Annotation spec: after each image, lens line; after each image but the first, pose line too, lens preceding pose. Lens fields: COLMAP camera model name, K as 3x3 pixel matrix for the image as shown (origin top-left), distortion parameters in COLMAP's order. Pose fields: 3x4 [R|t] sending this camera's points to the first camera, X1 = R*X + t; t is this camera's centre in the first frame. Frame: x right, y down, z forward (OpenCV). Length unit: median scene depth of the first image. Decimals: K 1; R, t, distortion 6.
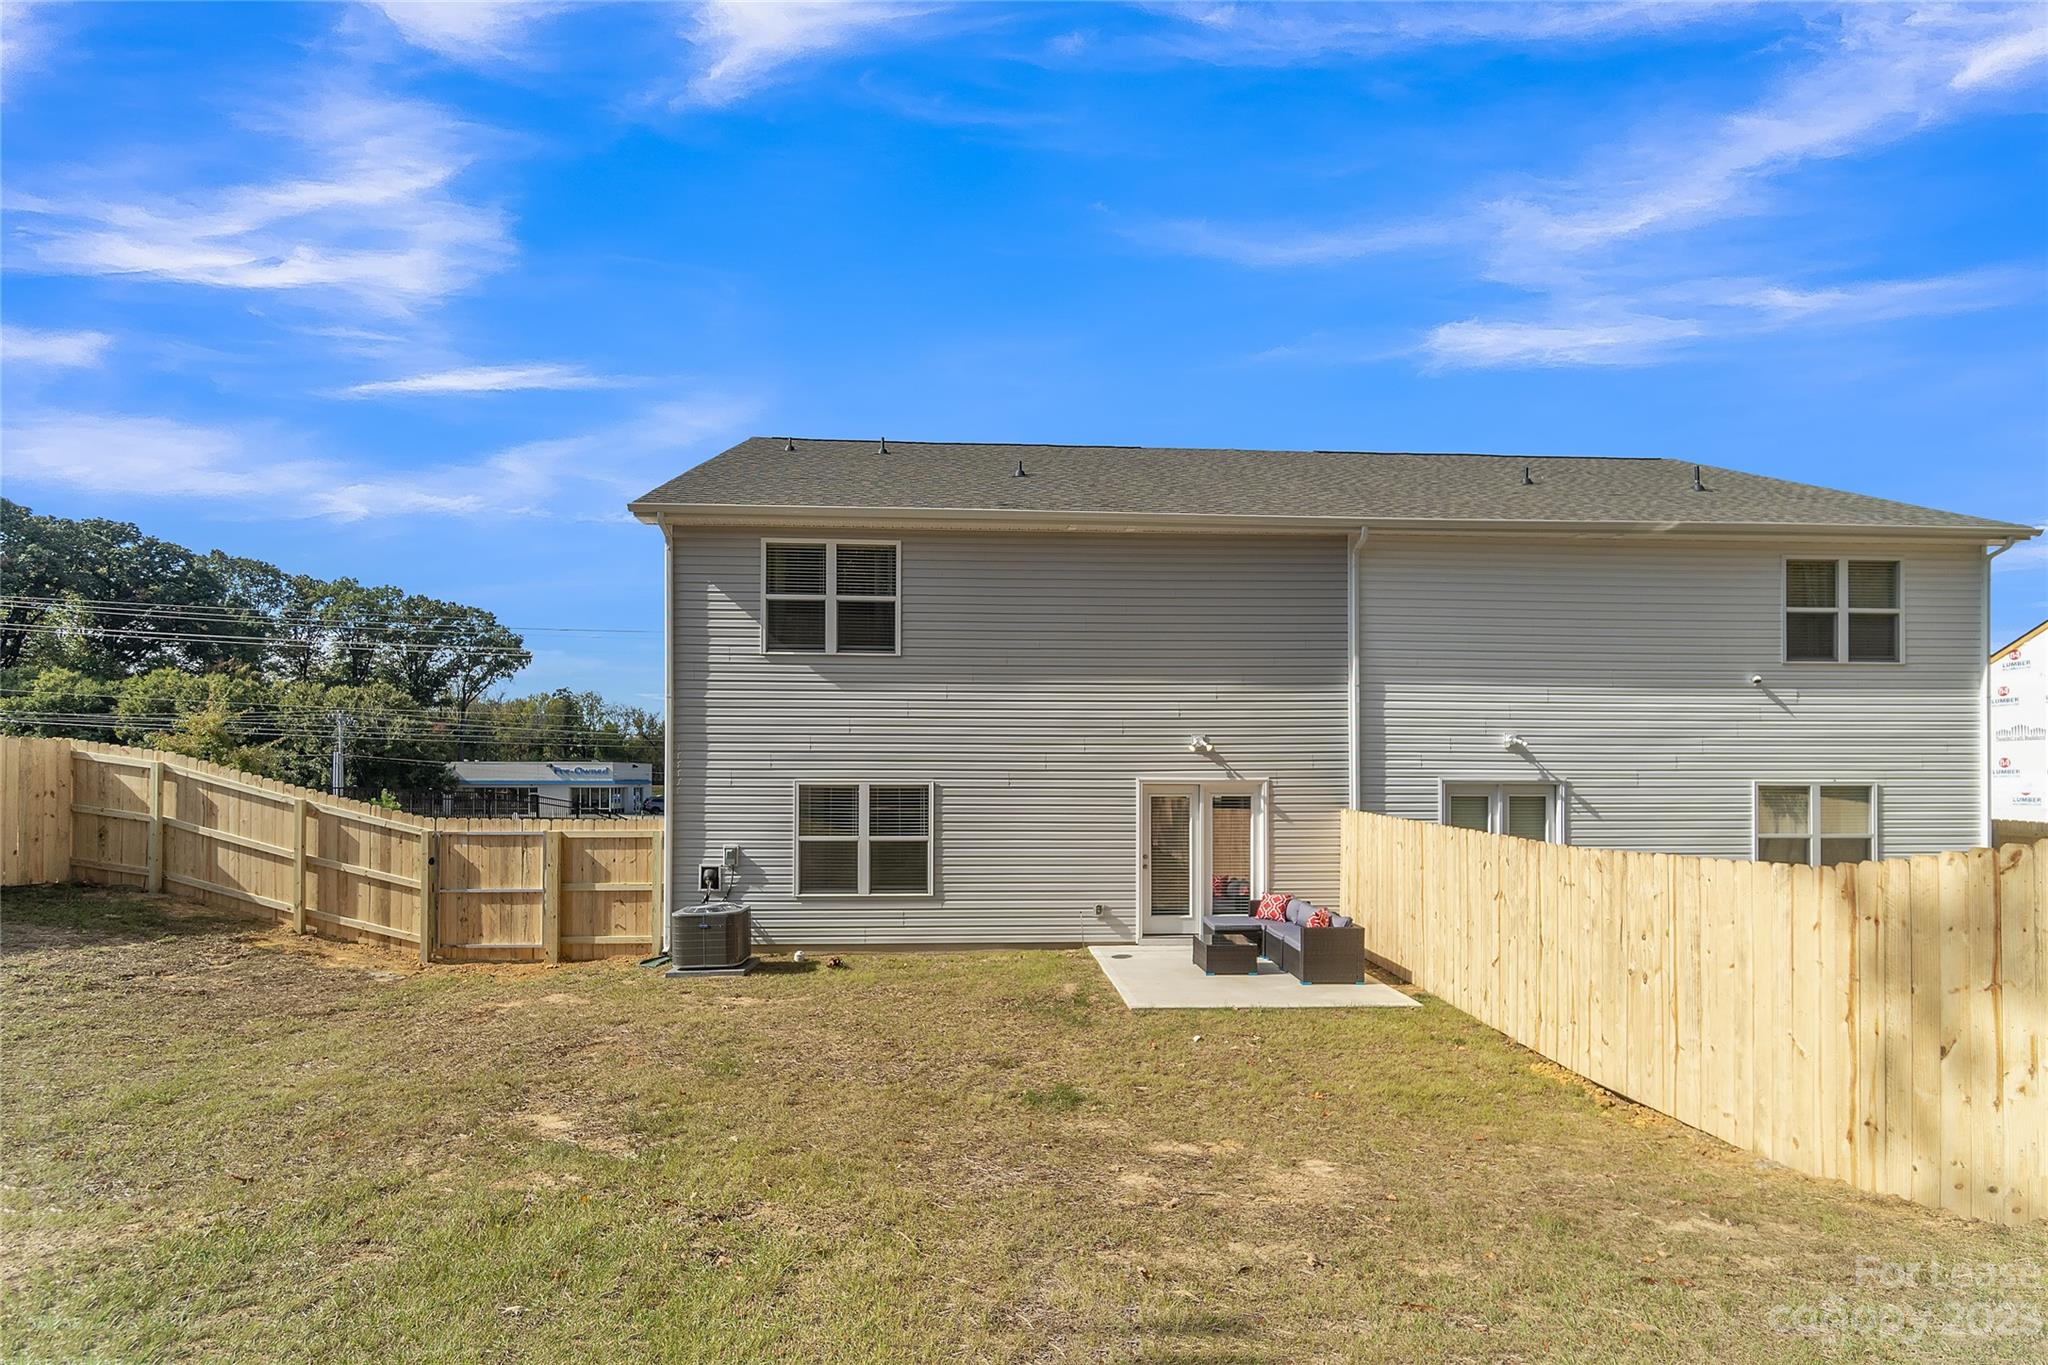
lens RADIAL K [[928.6, 0, 1026.8], [0, 928.6, 726.2], [0, 0, 1]] dist [-0.000696, 0.000032]
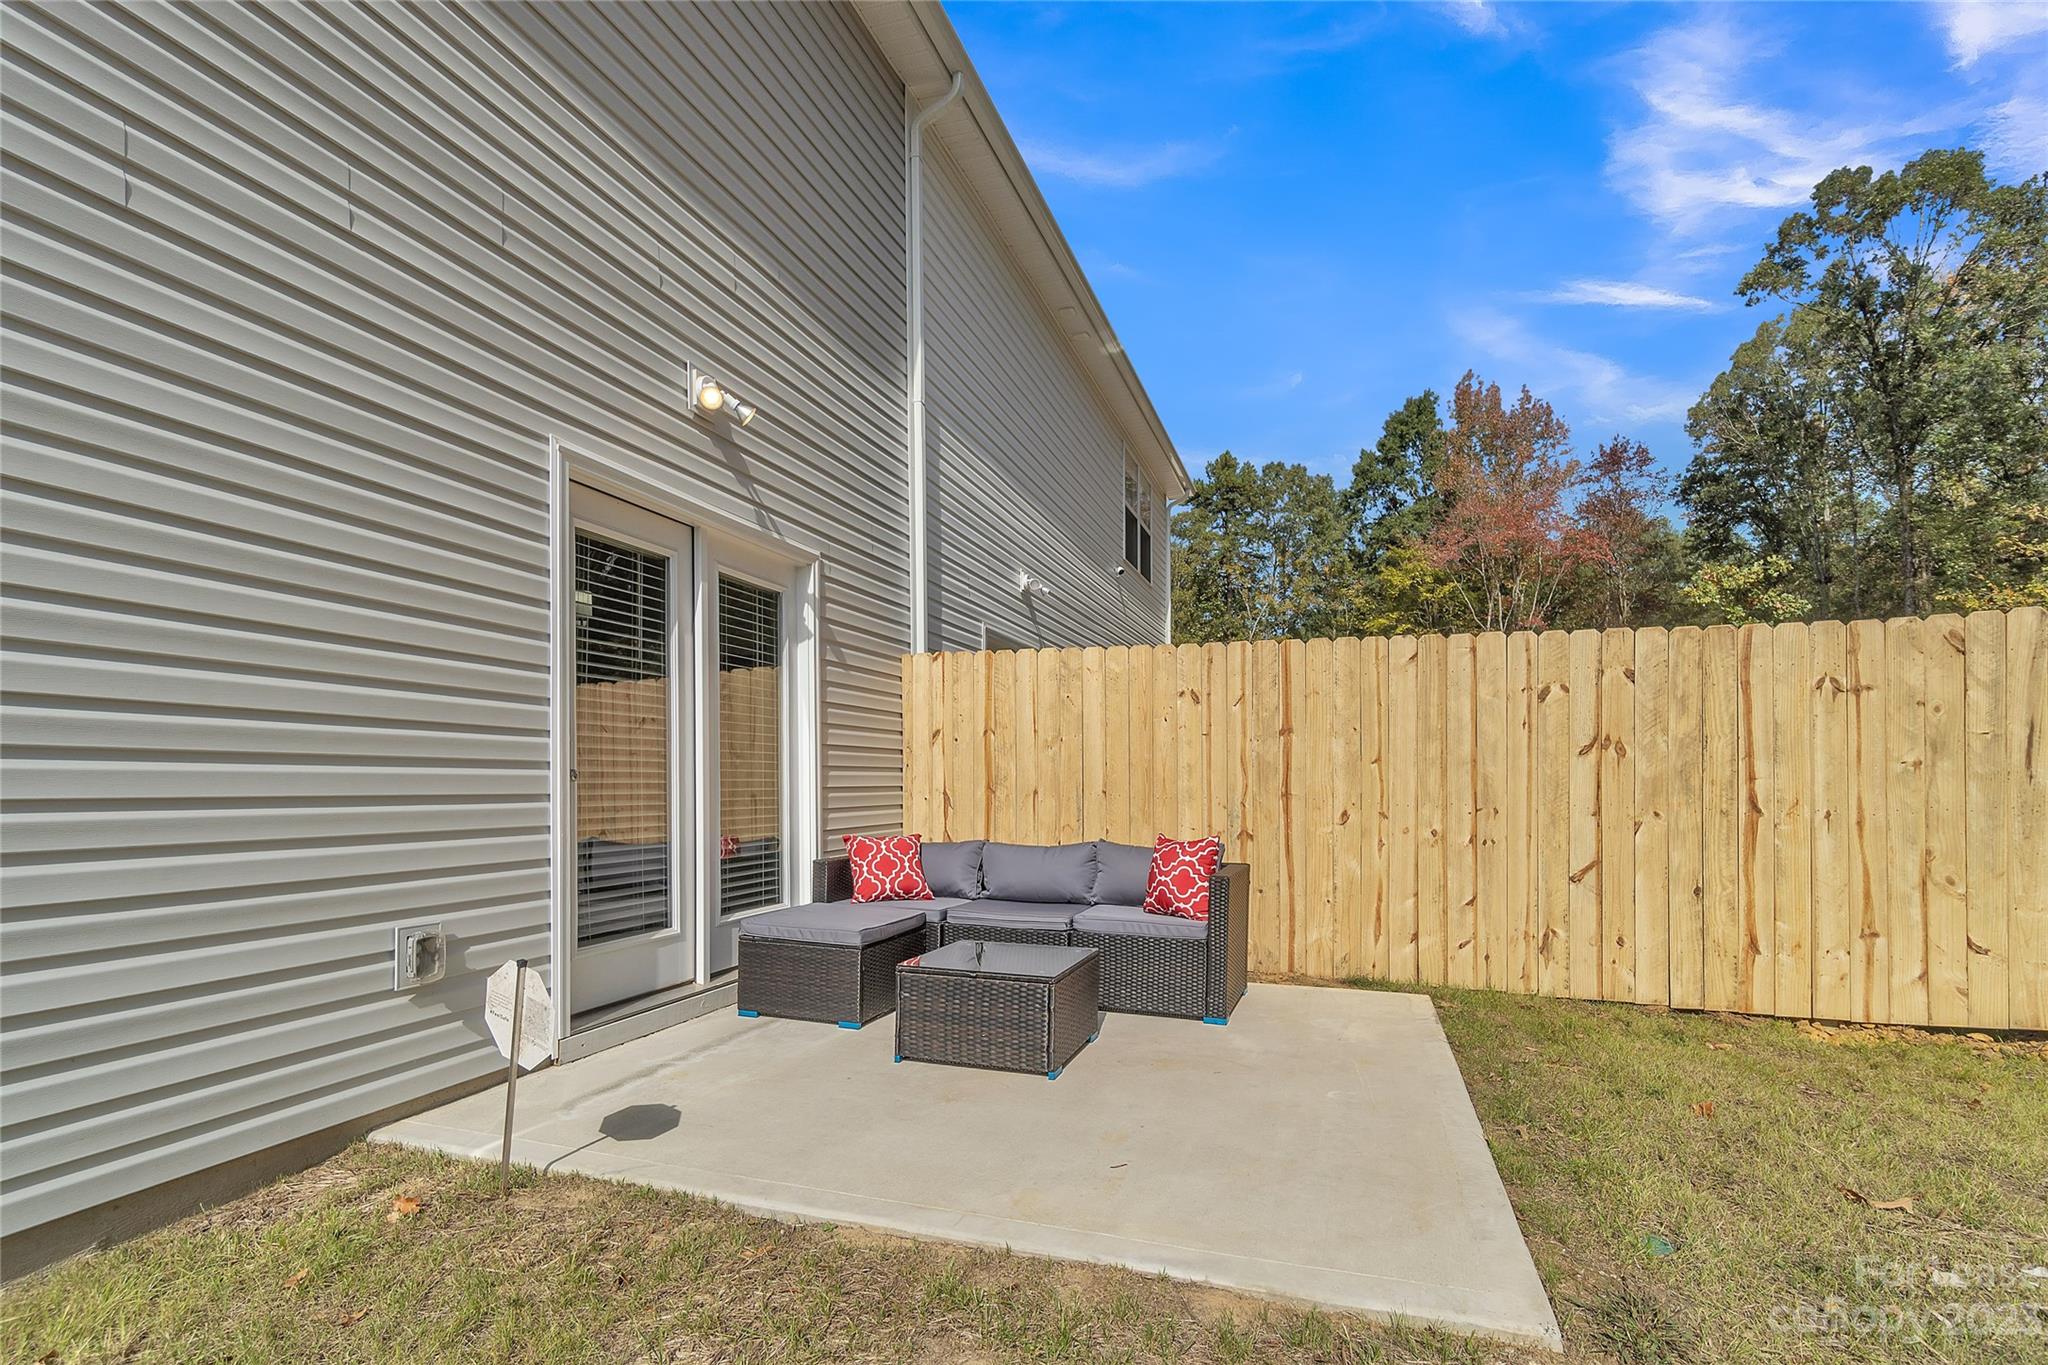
lens RADIAL K [[944.0, 0, 1022.4], [0, 944.0, 782.6], [0, 0, 1]] dist [-0.000765, -0.000103]
pose [[0.383243, -0.002495, 0.923644, -0.107350], [-0.033500, 0.999301, 0.016600, 0.201509], [-0.923040, -0.037304, 0.382892, 1.070349]]
